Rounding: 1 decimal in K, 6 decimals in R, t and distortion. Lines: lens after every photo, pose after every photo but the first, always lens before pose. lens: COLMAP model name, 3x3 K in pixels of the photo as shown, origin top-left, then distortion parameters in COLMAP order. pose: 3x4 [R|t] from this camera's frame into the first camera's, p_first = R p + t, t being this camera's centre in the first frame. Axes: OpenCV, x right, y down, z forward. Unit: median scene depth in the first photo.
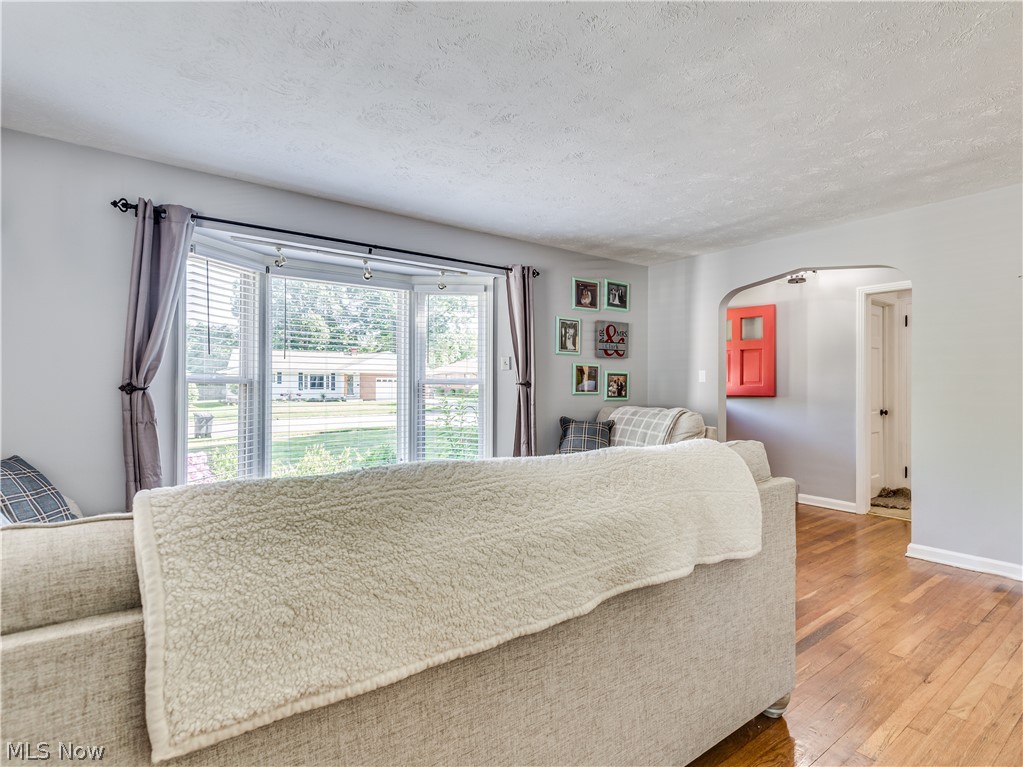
lens RADIAL K [[539.6, 0, 519.4], [0, 539.6, 380.9], [0, 0, 1]] dist [-0.024493, -0.000370]
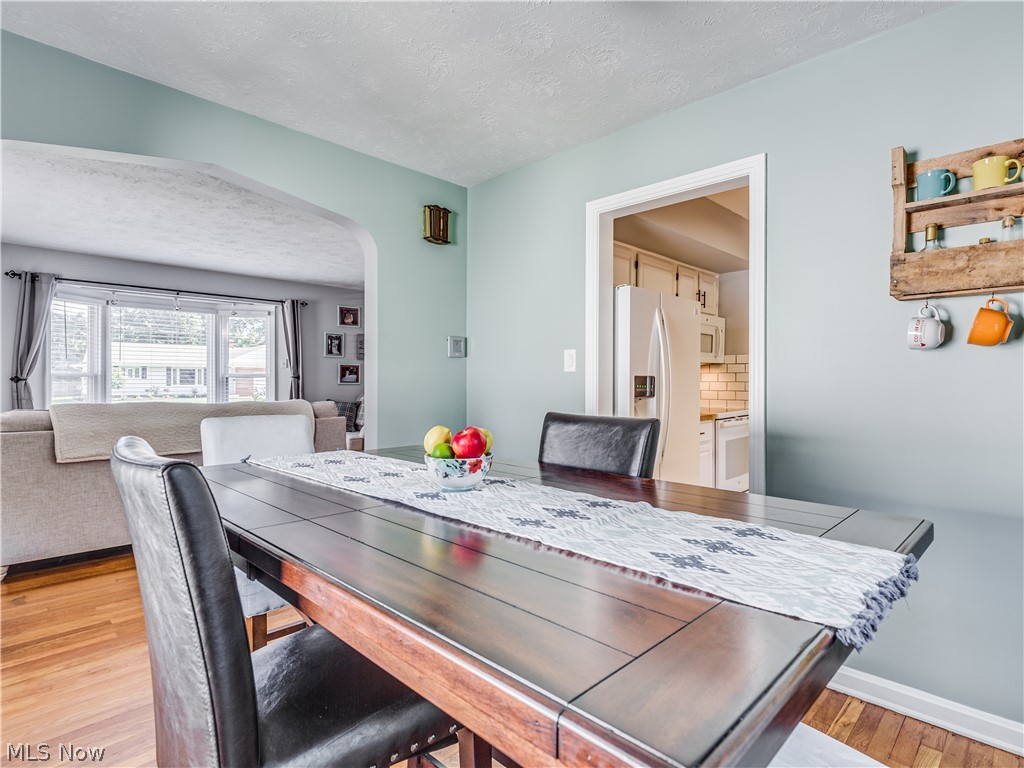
lens RADIAL K [[540.2, 0, 503.2], [0, 540.2, 382.1], [0, 0, 1]] dist [-0.024493, -0.000370]
pose [[0.985767, -0.002037, 0.168102, 0.337734], [0.000118, 0.999935, 0.011426, 0.002168], [-0.168115, -0.011244, 0.985703, -0.602886]]
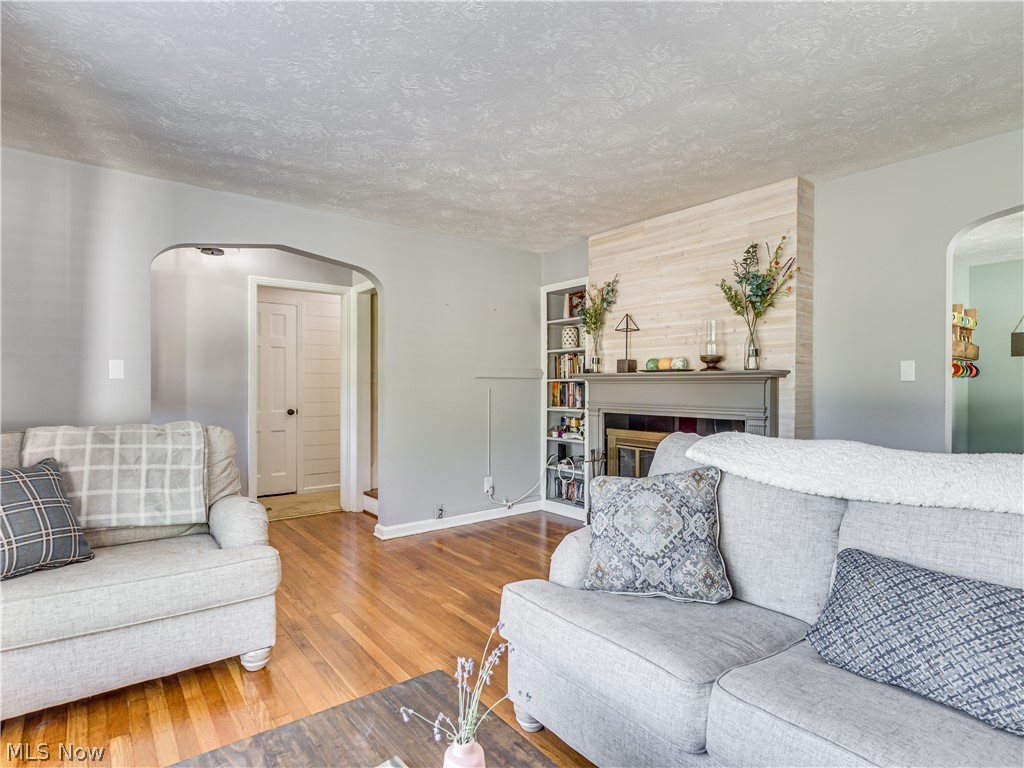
lens RADIAL K [[553.5, 0, 511.5], [0, 553.5, 386.8], [0, 0, 1]] dist [0.001230, -0.000049]
pose [[-0.050118, -0.006107, 0.998725, -0.403555], [-0.007585, 0.999955, 0.005734, 0.005412], [-0.998714, -0.007288, -0.050162, 0.762460]]
